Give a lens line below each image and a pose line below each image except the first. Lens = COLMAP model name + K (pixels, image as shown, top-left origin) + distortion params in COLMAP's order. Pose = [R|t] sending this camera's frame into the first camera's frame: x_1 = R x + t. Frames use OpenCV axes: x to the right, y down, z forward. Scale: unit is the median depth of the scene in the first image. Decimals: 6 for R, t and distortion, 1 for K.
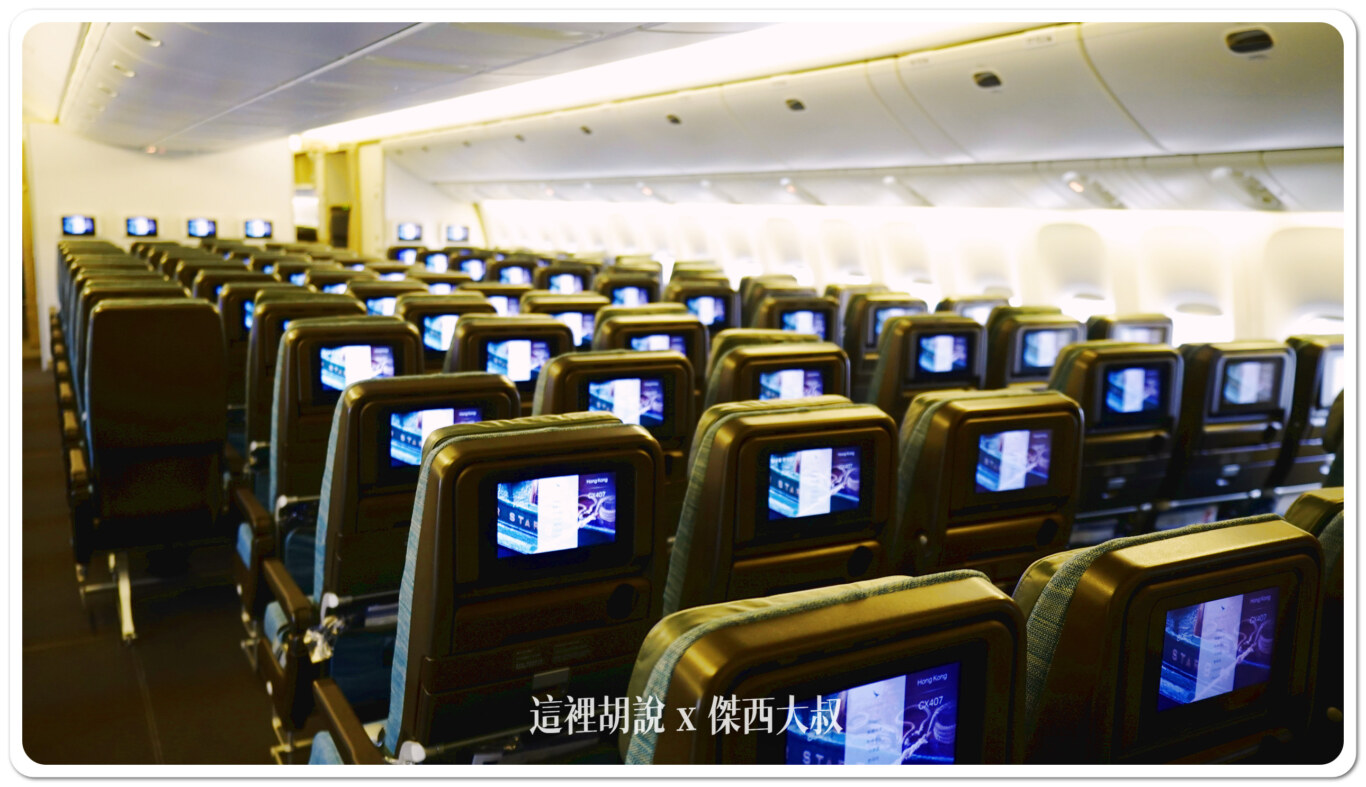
lens RADIAL K [[1106.2, 0, 683.0], [0, 1106.2, 393.5], [0, 0, 1]] dist [0.035268, 0.001053]
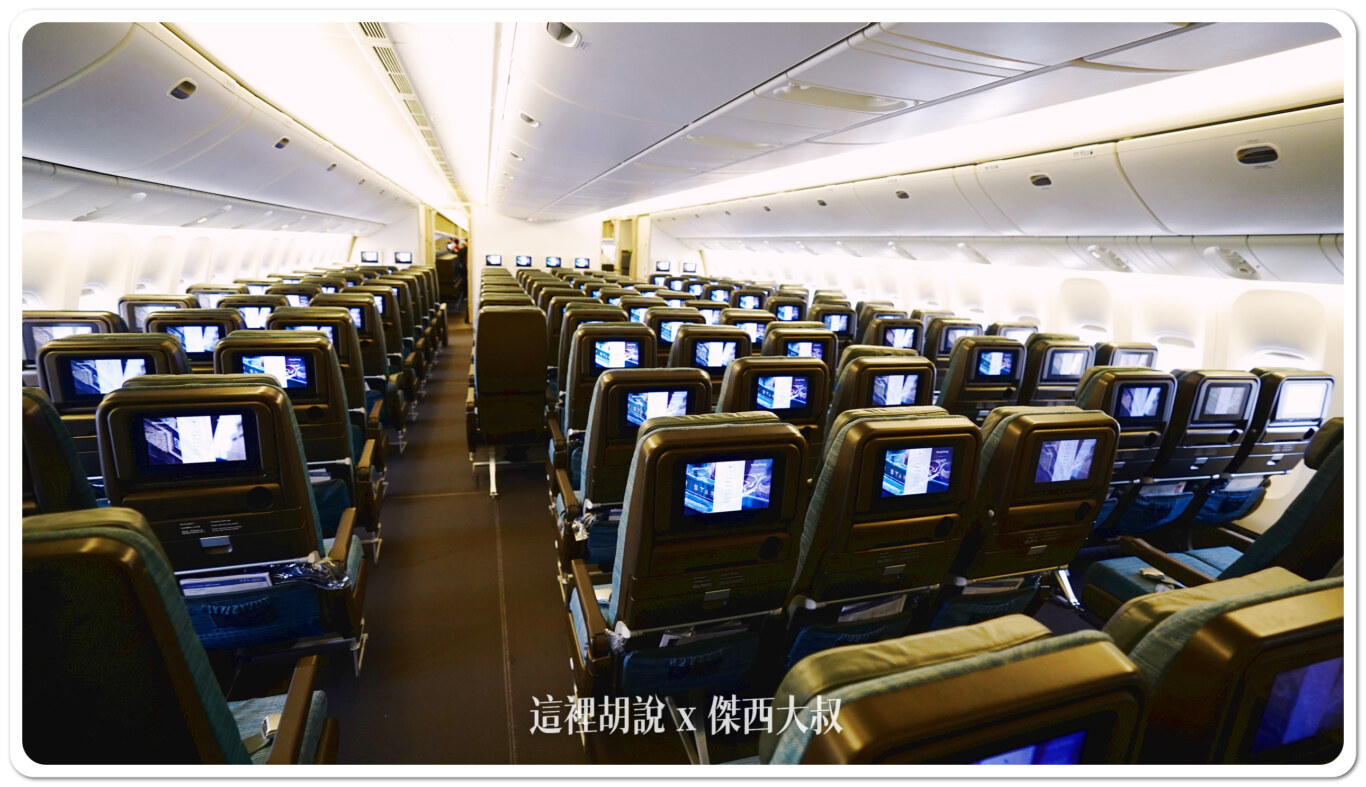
lens RADIAL K [[608.8, 0, 683.0], [0, 608.8, 393.5], [0, 0, 1]] dist [-0.060452, 0.023945]
pose [[0.976332, 0.071505, -0.204117, -0.010222], [-0.058519, 0.995901, 0.068970, -0.027347], [0.208212, -0.055393, 0.976514, 0.117859]]
